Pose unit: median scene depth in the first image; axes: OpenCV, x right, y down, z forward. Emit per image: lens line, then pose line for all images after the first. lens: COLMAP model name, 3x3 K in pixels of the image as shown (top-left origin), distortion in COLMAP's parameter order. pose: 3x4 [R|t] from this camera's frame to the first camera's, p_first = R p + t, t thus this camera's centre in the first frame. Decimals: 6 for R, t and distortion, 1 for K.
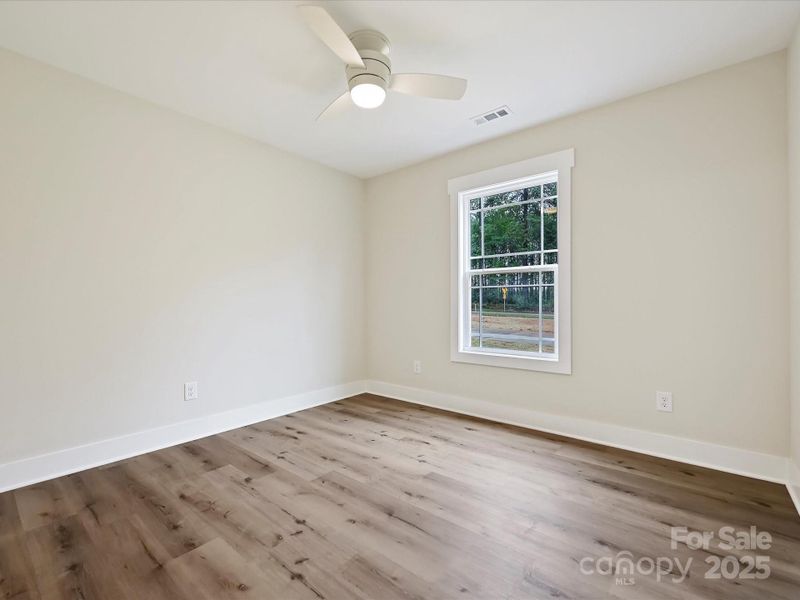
lens RADIAL K [[361.3, 0, 396.5], [0, 361.3, 298.1], [0, 0, 1]] dist [-0.012619, 0.000533]
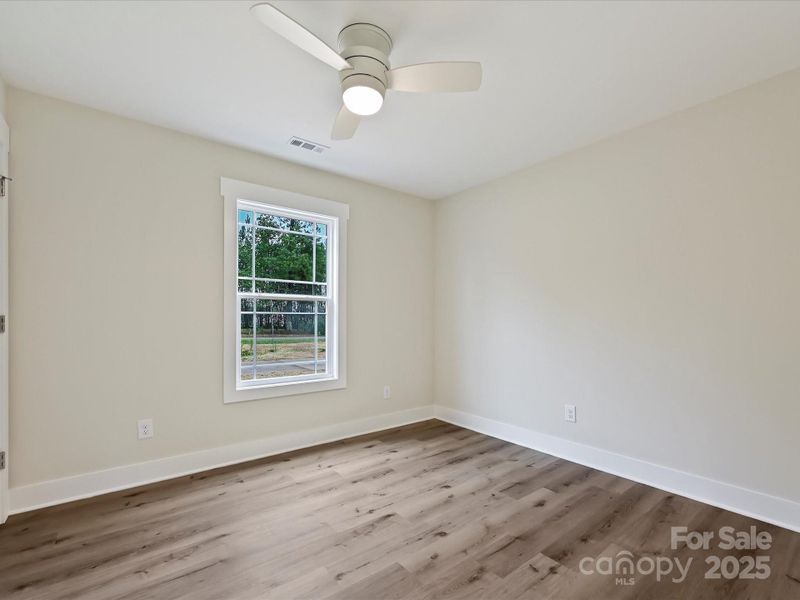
lens RADIAL K [[363.3, 0, 400.6], [0, 363.3, 317.8], [0, 0, 1]] dist [0.000574, 0.000030]
pose [[0.213288, 0.020018, 0.976784, -0.620842], [0.002259, 0.999777, -0.020982, 0.002322], [-0.976987, 0.006682, 0.213195, 0.495924]]
